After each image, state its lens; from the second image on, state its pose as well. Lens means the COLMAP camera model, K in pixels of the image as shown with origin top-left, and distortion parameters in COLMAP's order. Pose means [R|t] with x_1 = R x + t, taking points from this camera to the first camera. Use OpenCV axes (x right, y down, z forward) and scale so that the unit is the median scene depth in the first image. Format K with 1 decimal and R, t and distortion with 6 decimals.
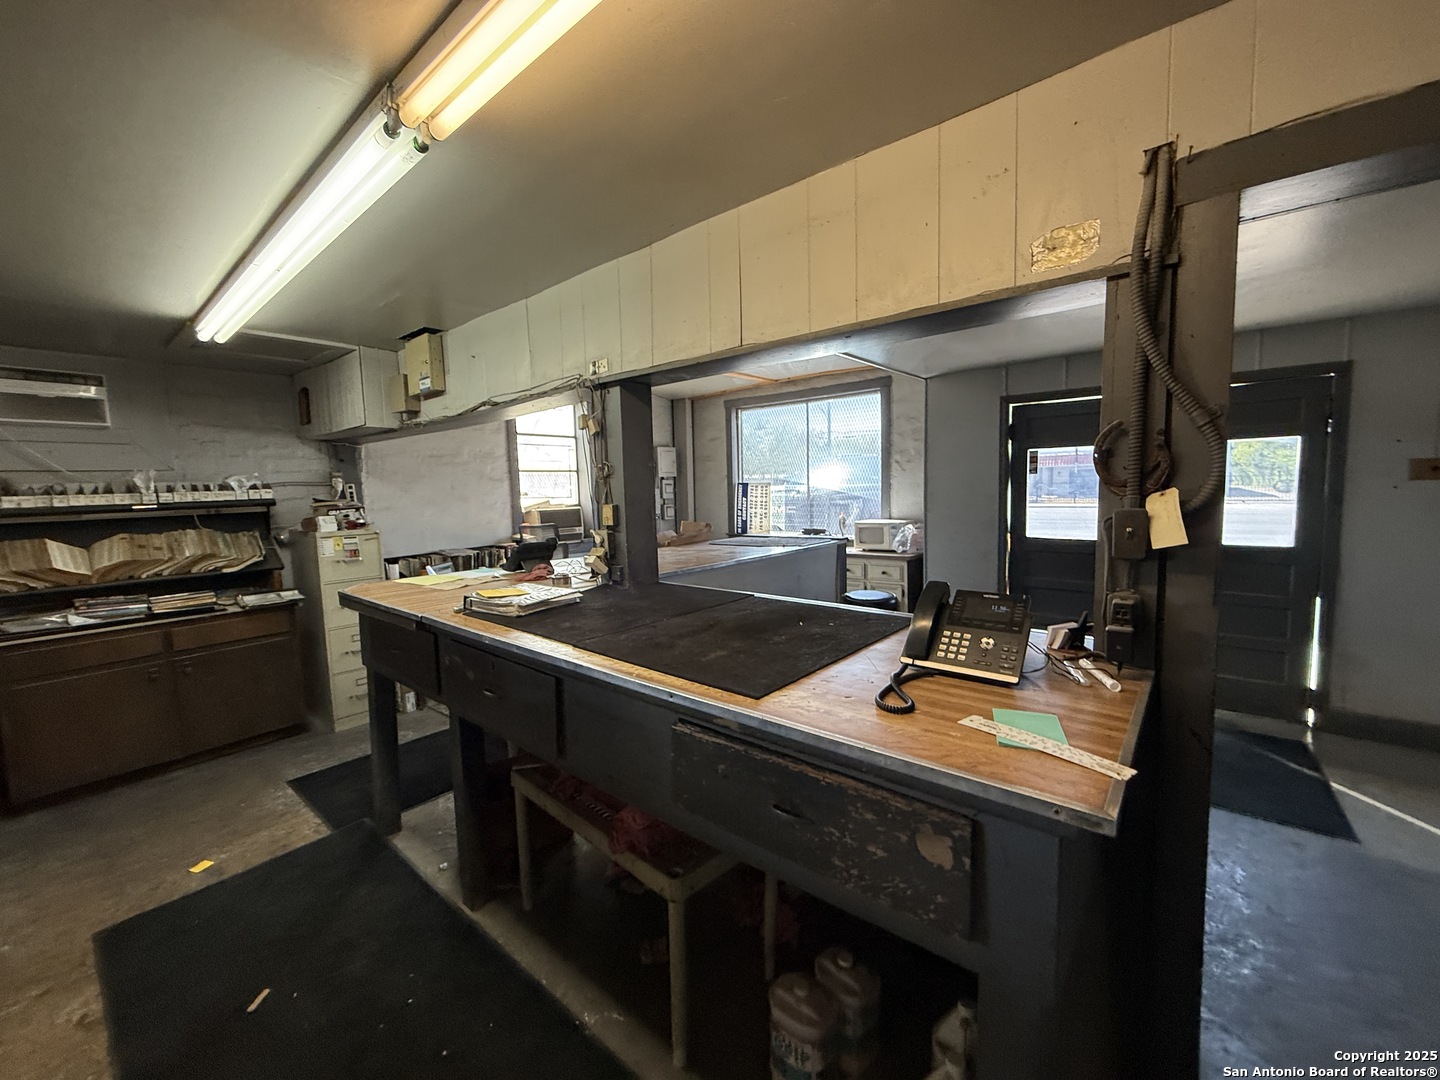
lens RADIAL K [[574.6, 0, 719.2], [0, 574.6, 538.6], [0, 0, 1]] dist [-0.001836, 0.000783]
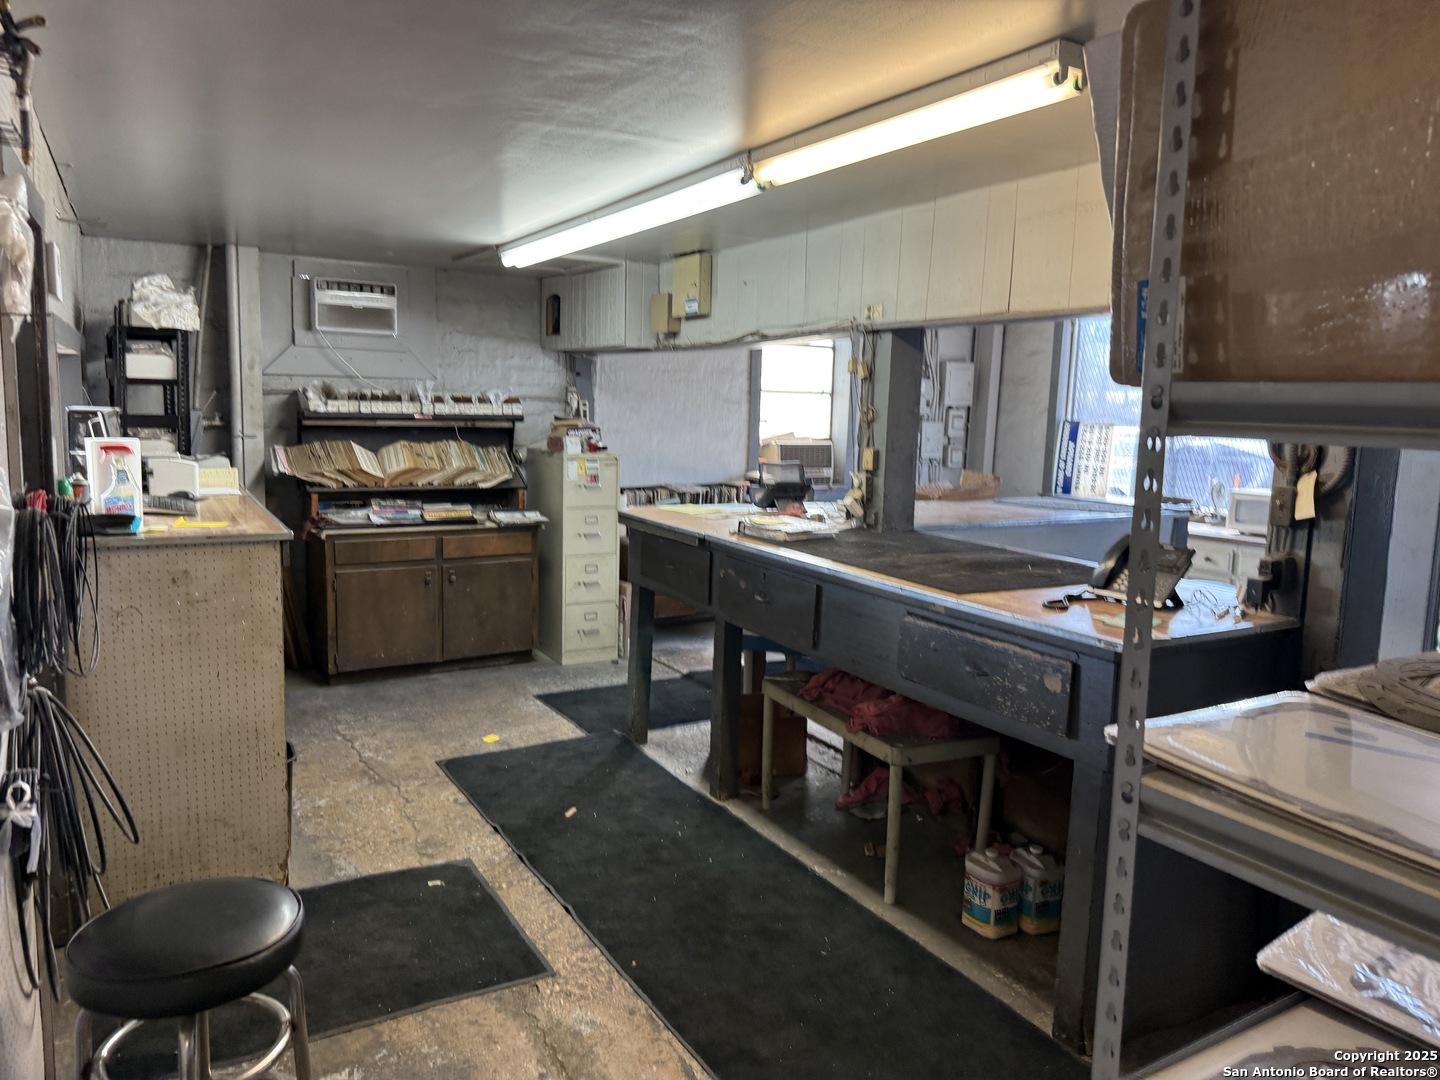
lens RADIAL K [[1002.5, 0, 715.3], [0, 1002.5, 524.7], [0, 0, 1]] dist [0.109450, -0.008720]
pose [[0.940564, 0.093592, -0.326466, 0.097970], [-0.083564, 0.995502, 0.044641, 0.012591], [0.329176, -0.014707, 0.944154, -0.528167]]
